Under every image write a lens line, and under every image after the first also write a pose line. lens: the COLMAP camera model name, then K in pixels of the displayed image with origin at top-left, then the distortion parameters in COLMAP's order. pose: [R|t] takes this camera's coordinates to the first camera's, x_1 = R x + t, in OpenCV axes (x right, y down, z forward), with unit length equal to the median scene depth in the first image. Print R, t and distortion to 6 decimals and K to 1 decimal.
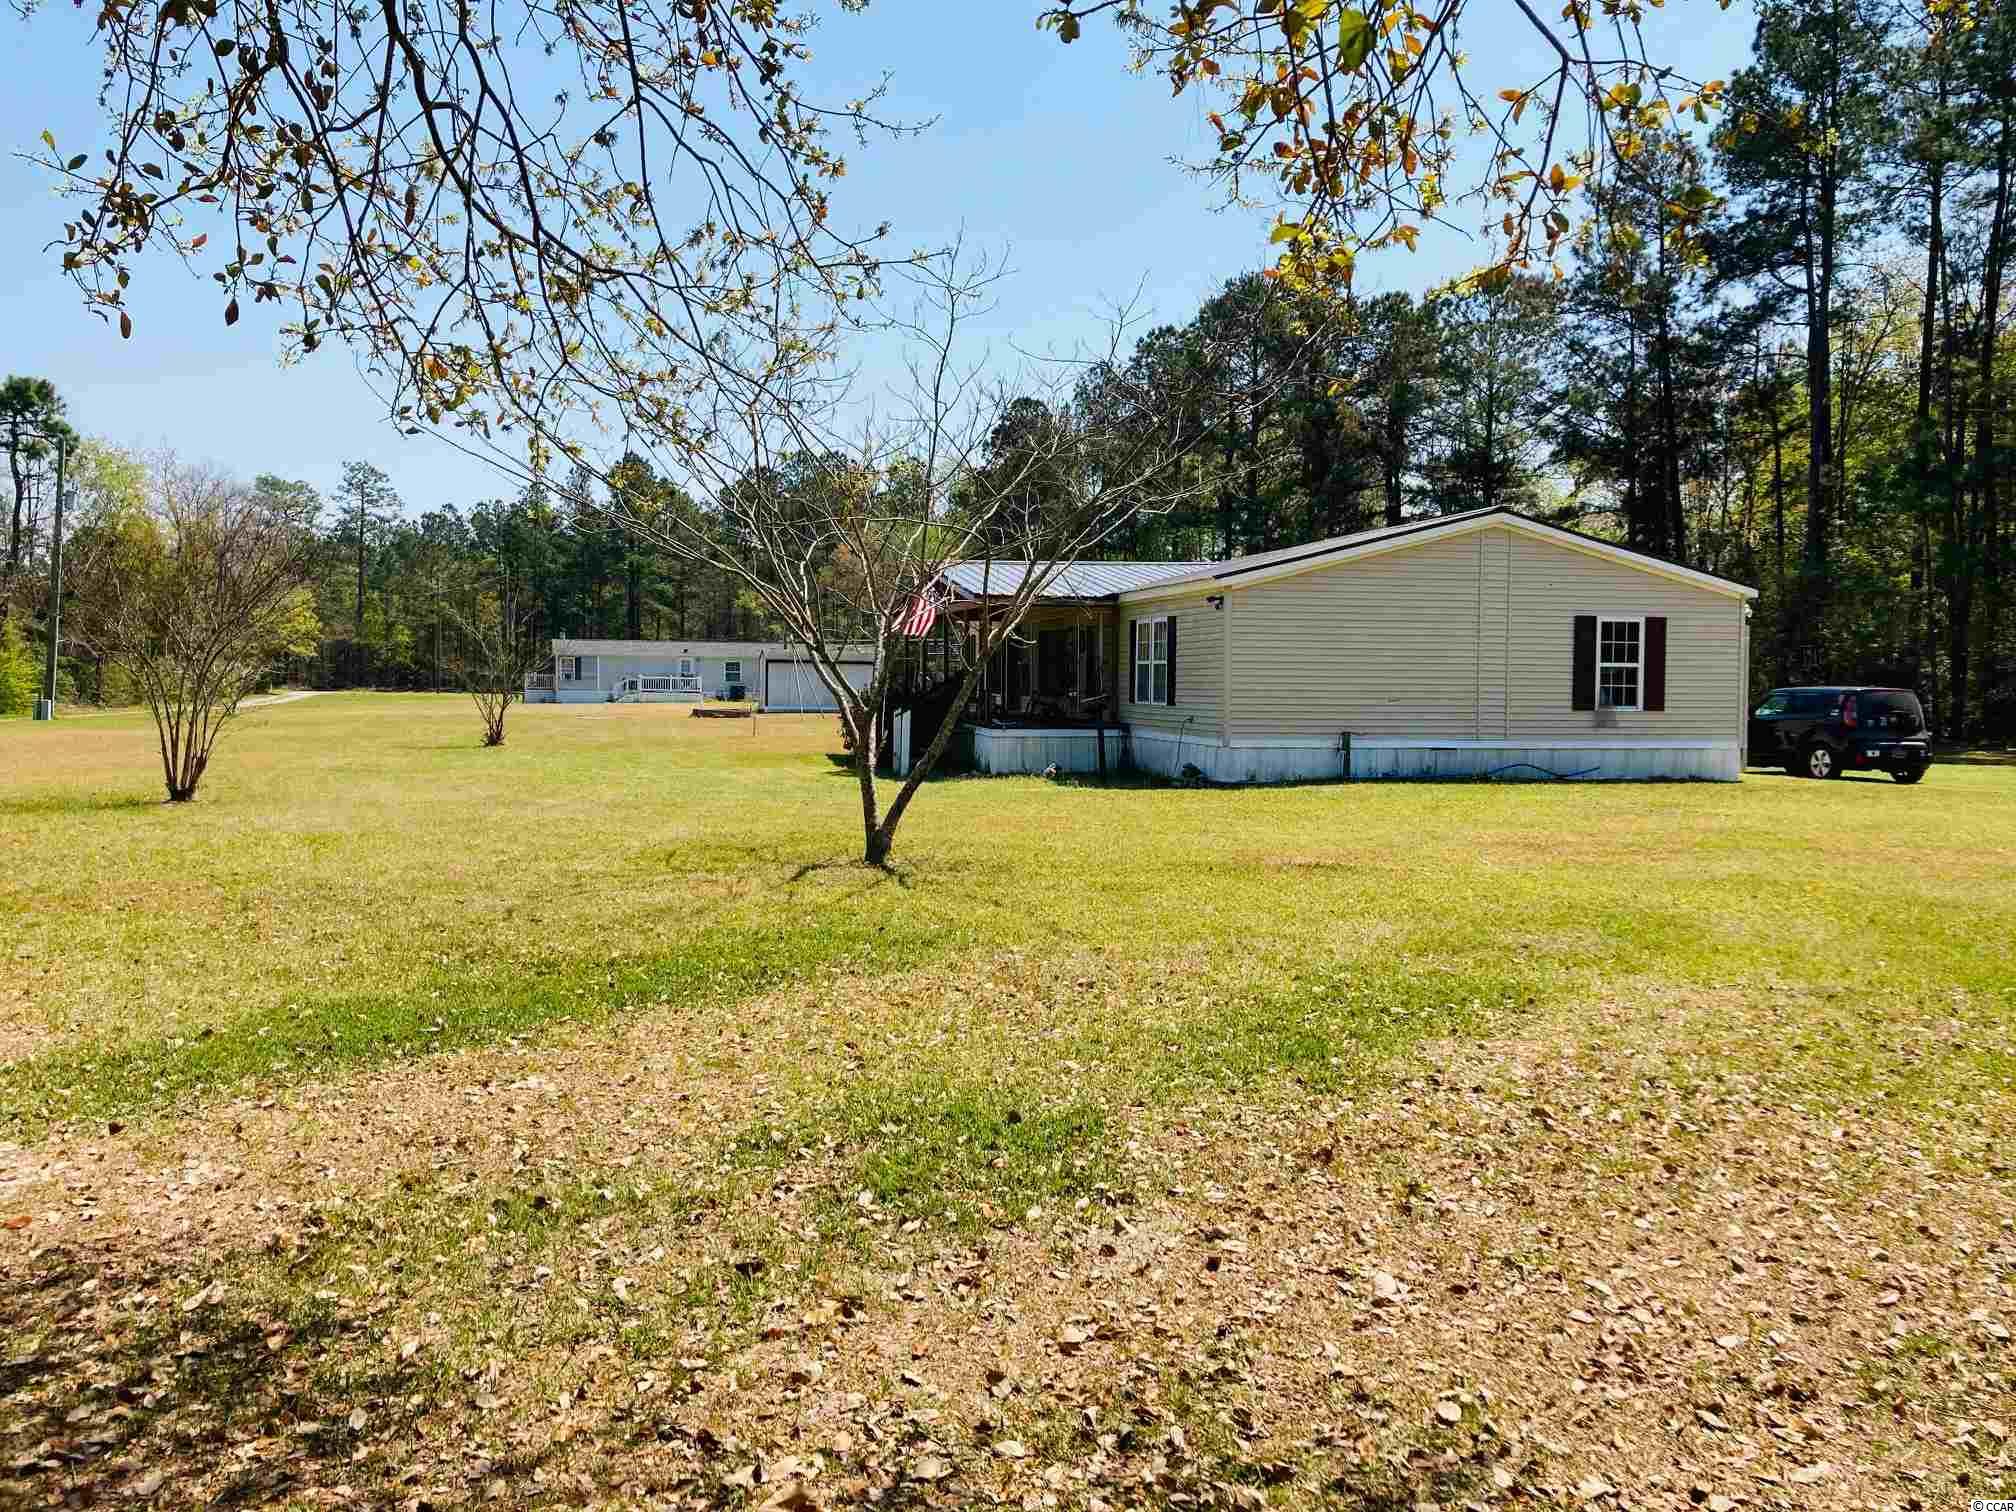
lens RADIAL K [[1744.2, 0, 1008.0], [0, 1744.2, 756.0], [0, 0, 1]] dist [0.076817, -0.054350]
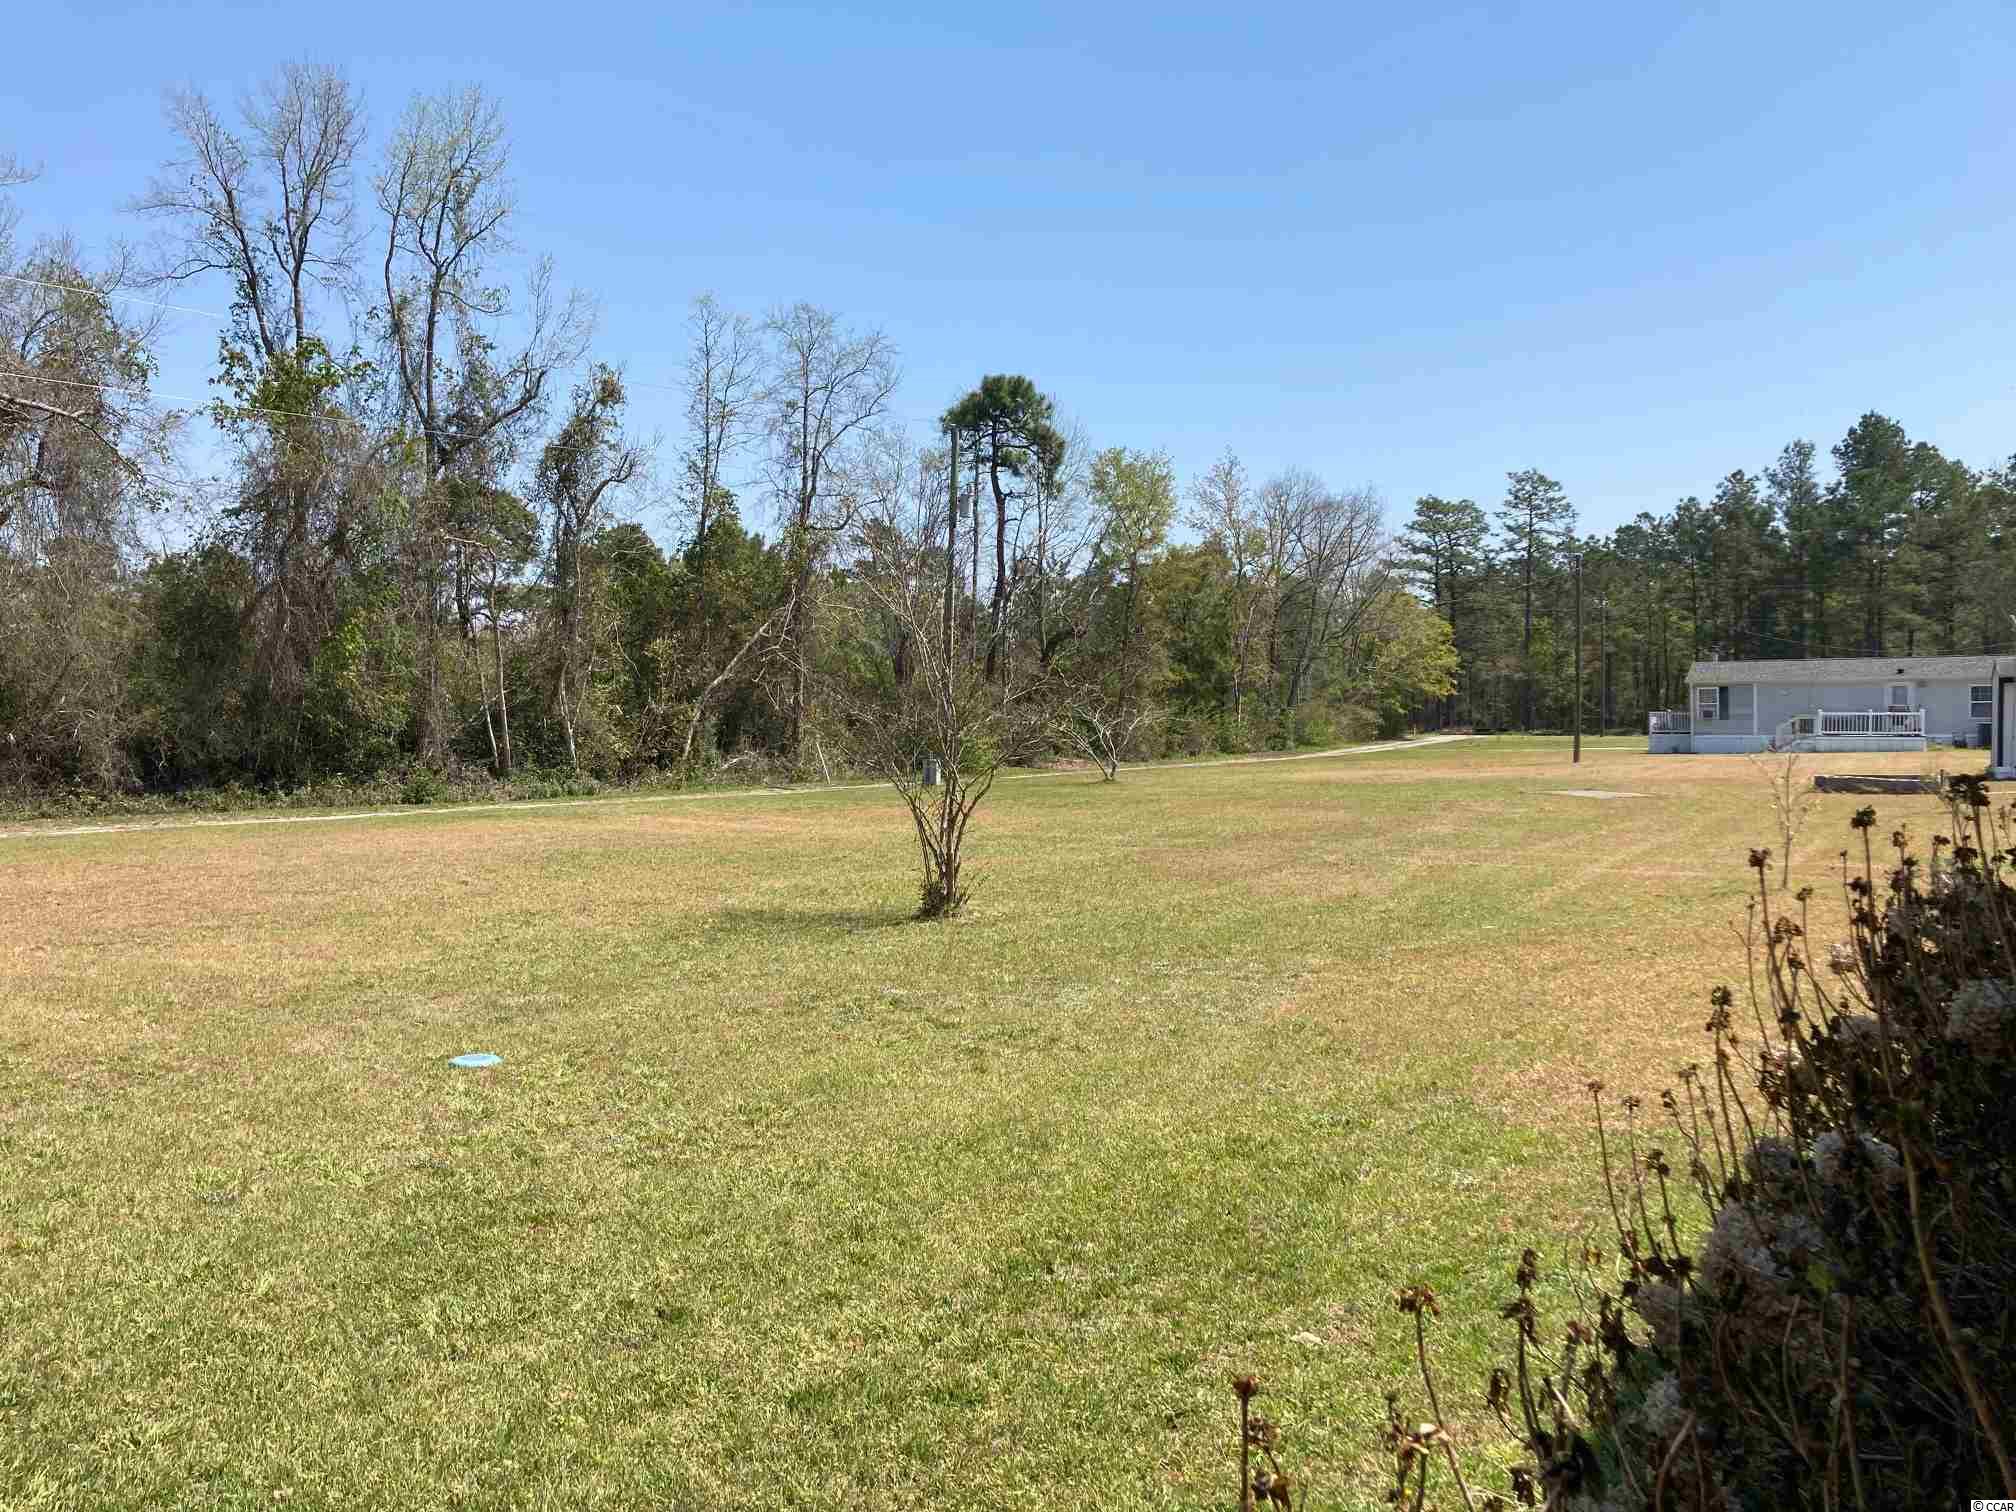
lens RADIAL K [[1744.2, 0, 1008.0], [0, 1744.2, 756.0], [0, 0, 1]] dist [0.076817, -0.054350]
pose [[0.765684, -0.005283, -0.643196, -0.008555], [-0.008637, 0.999792, -0.018494, -0.008628], [0.643159, 0.019716, 0.765478, 0.179503]]
